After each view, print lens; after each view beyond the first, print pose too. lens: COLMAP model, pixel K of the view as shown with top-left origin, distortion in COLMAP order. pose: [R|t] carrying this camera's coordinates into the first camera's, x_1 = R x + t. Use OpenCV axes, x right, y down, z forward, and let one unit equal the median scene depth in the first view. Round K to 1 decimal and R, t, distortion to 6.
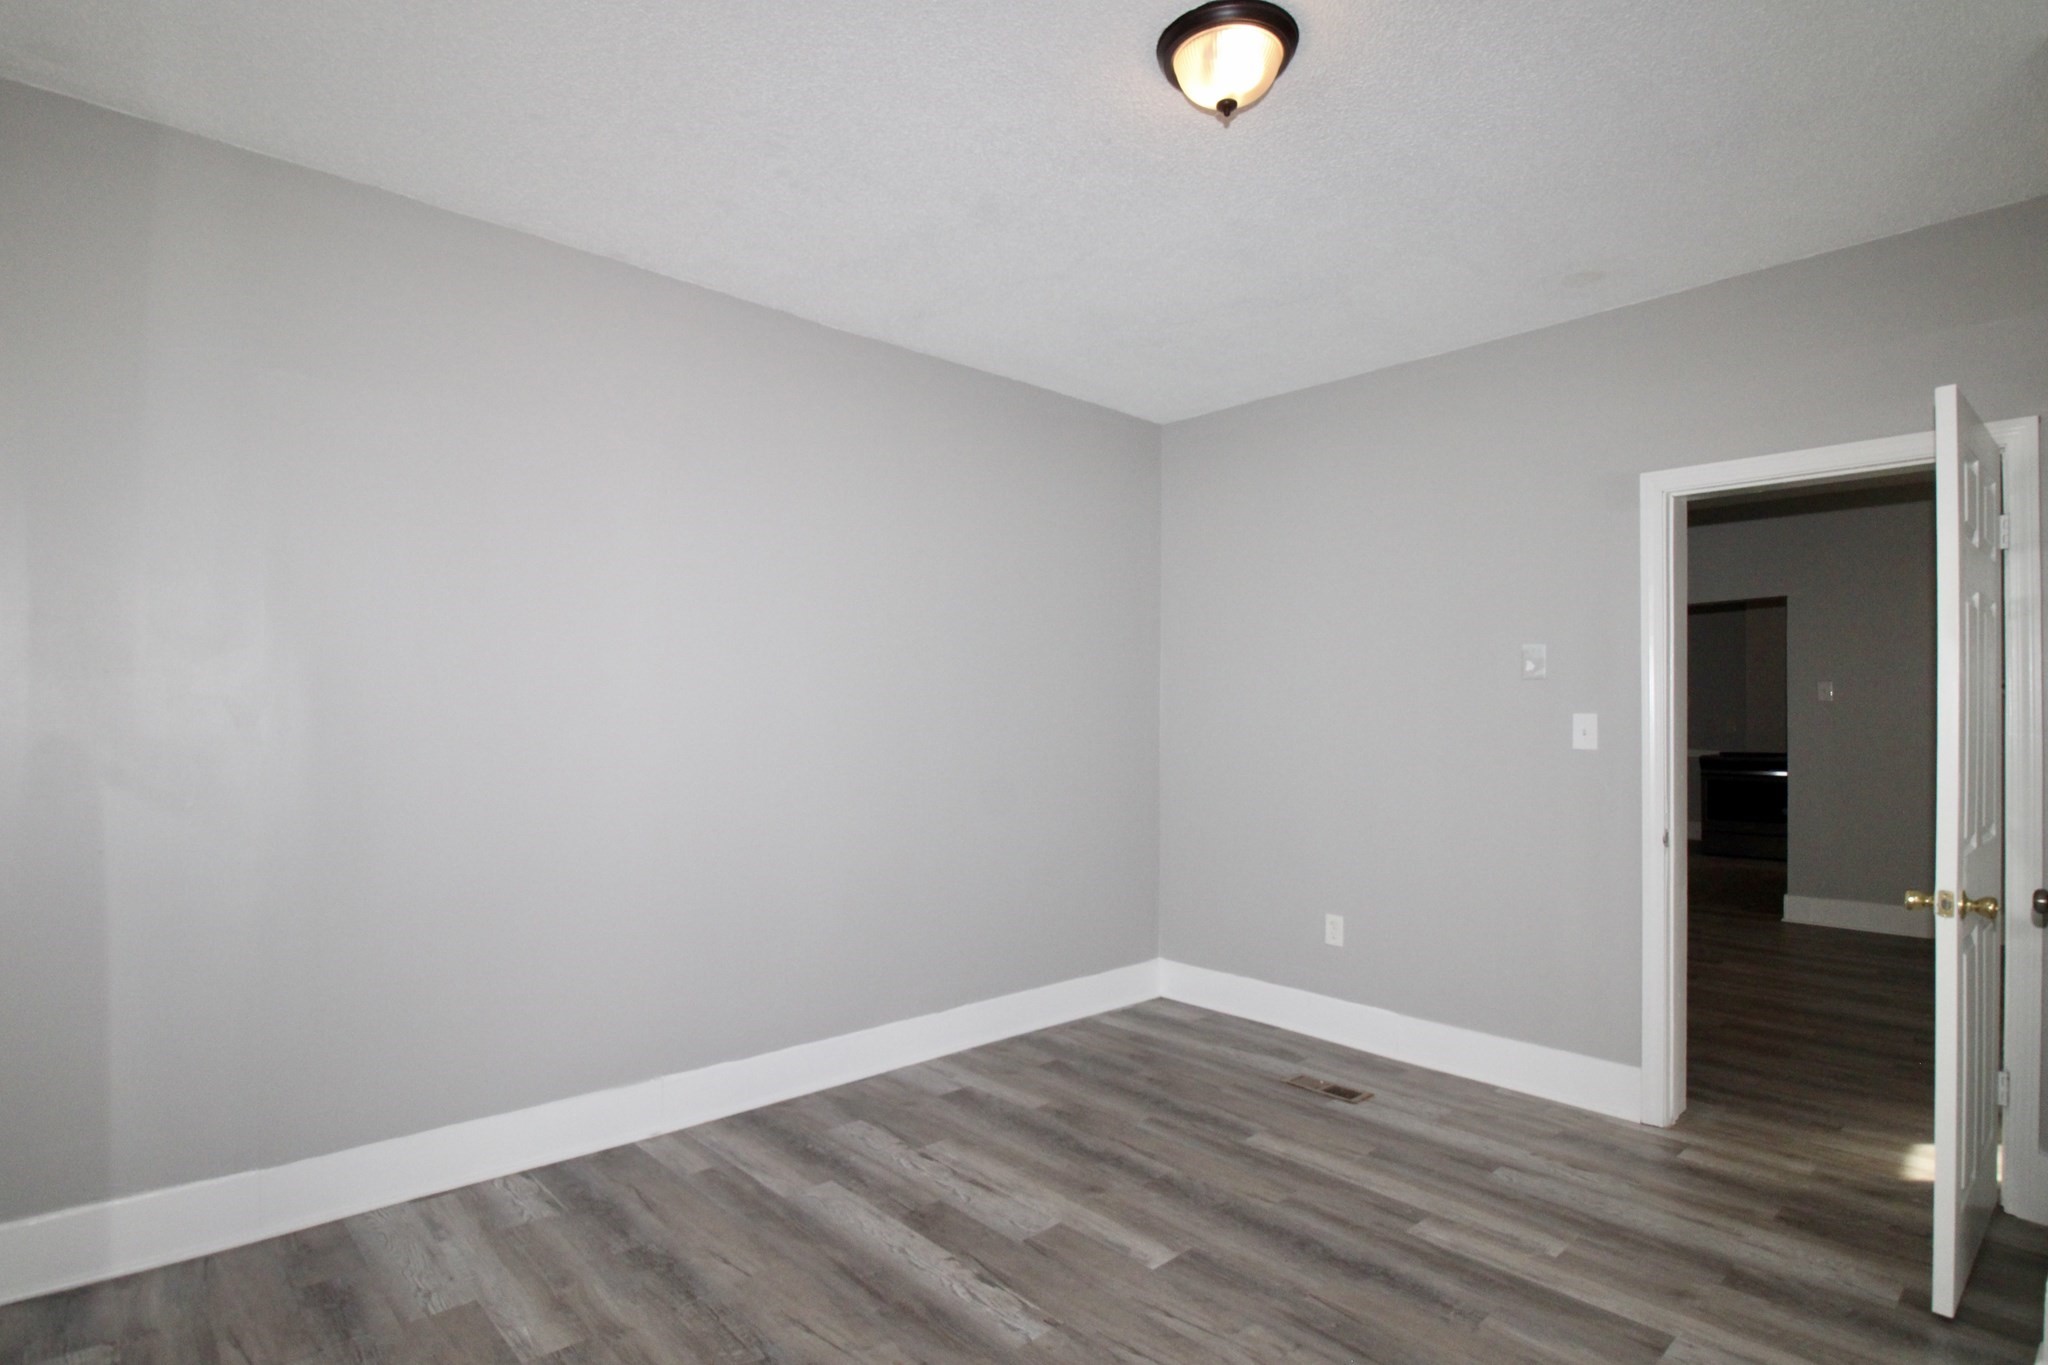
lens RADIAL K [[1032.5, 0, 1029.5], [0, 1032.5, 697.4], [0, 0, 1]] dist [-0.000818, -0.000238]
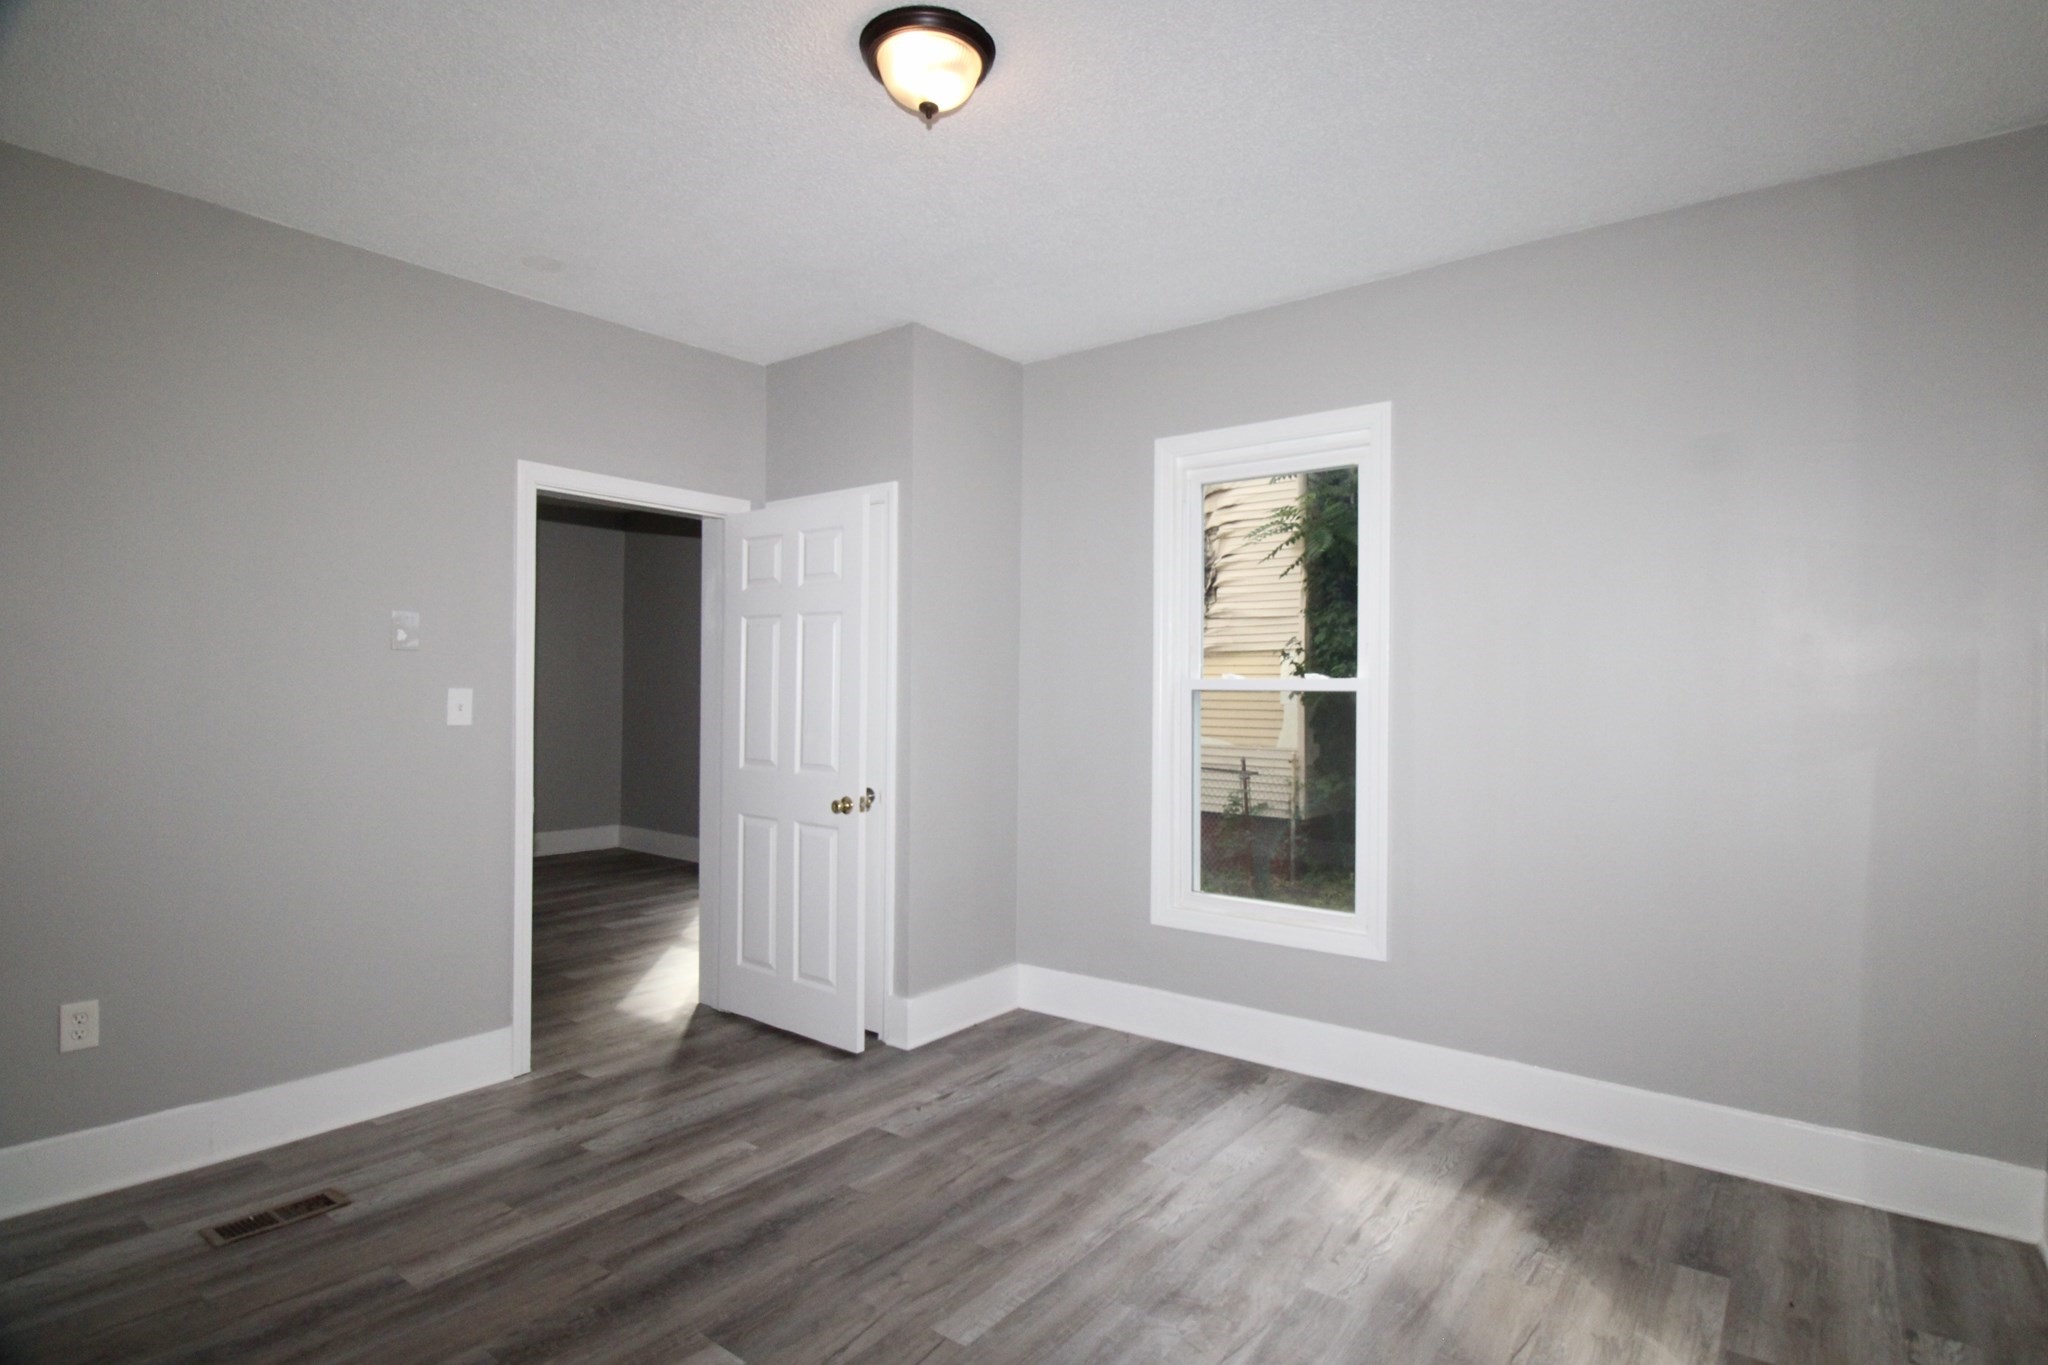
lens RADIAL K [[1025.6, 0, 1024.0], [0, 1025.6, 682.5], [0, 0, 1]] dist [0.016281, -0.021225]
pose [[-0.151326, 0.003002, 0.988479, -0.613111], [-0.023550, 0.999701, -0.006642, 0.004808], [-0.988203, -0.024283, -0.151210, 0.764210]]
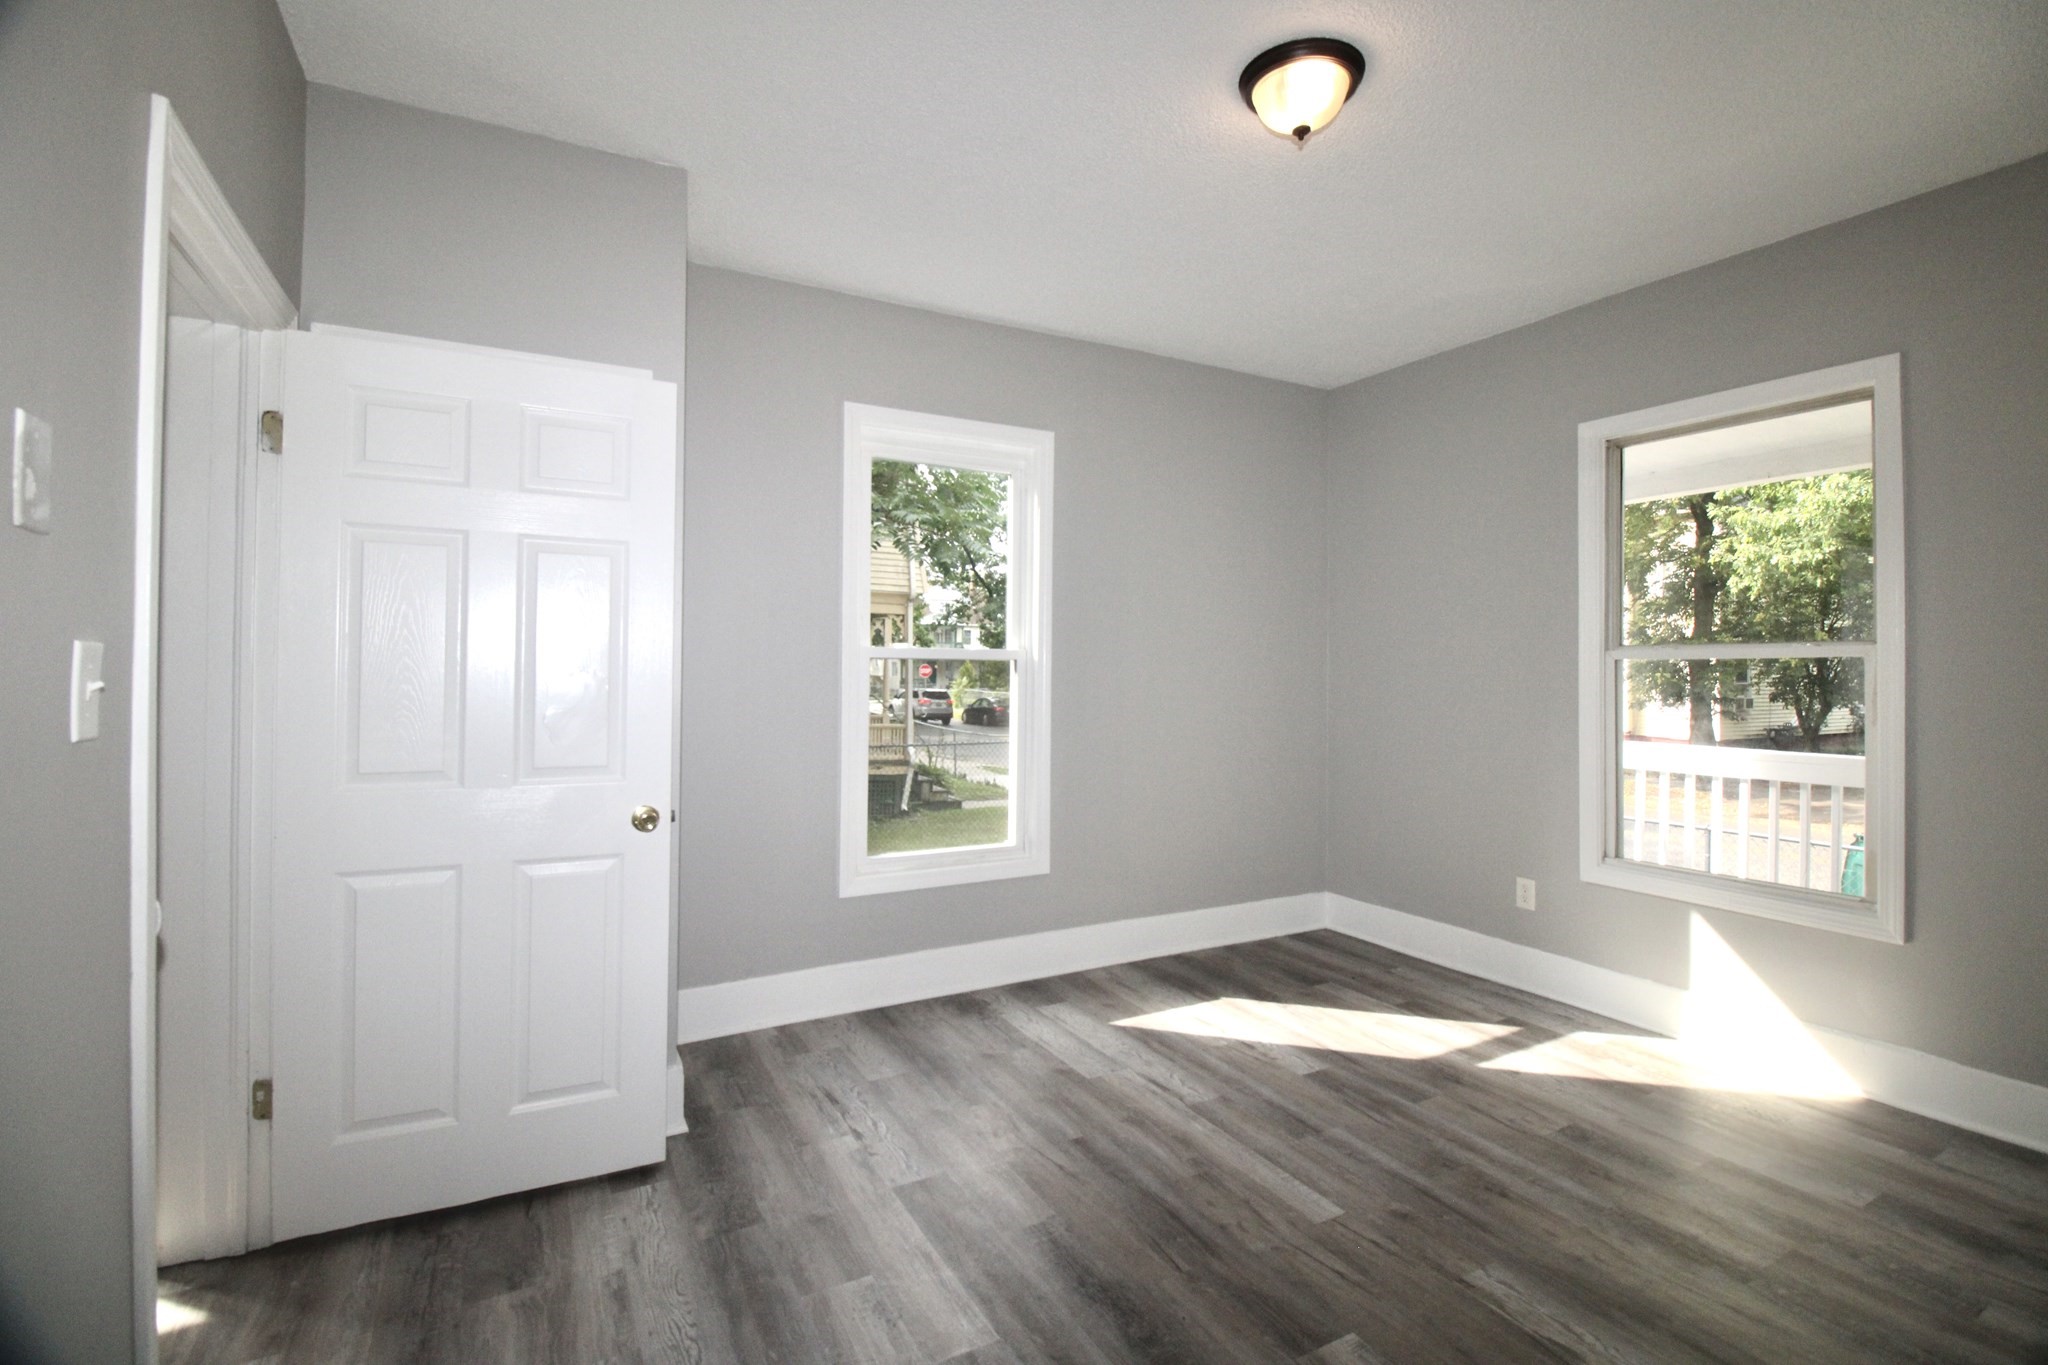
lens RADIAL K [[948.4, 0, 1036.8], [0, 948.4, 658.1], [0, 0, 1]] dist [0.002821, -0.014610]
pose [[-0.969557, -0.011754, 0.244582, 0.155530], [-0.019871, 0.999330, -0.030750, 0.033638], [-0.244056, -0.034674, -0.969141, 1.514208]]
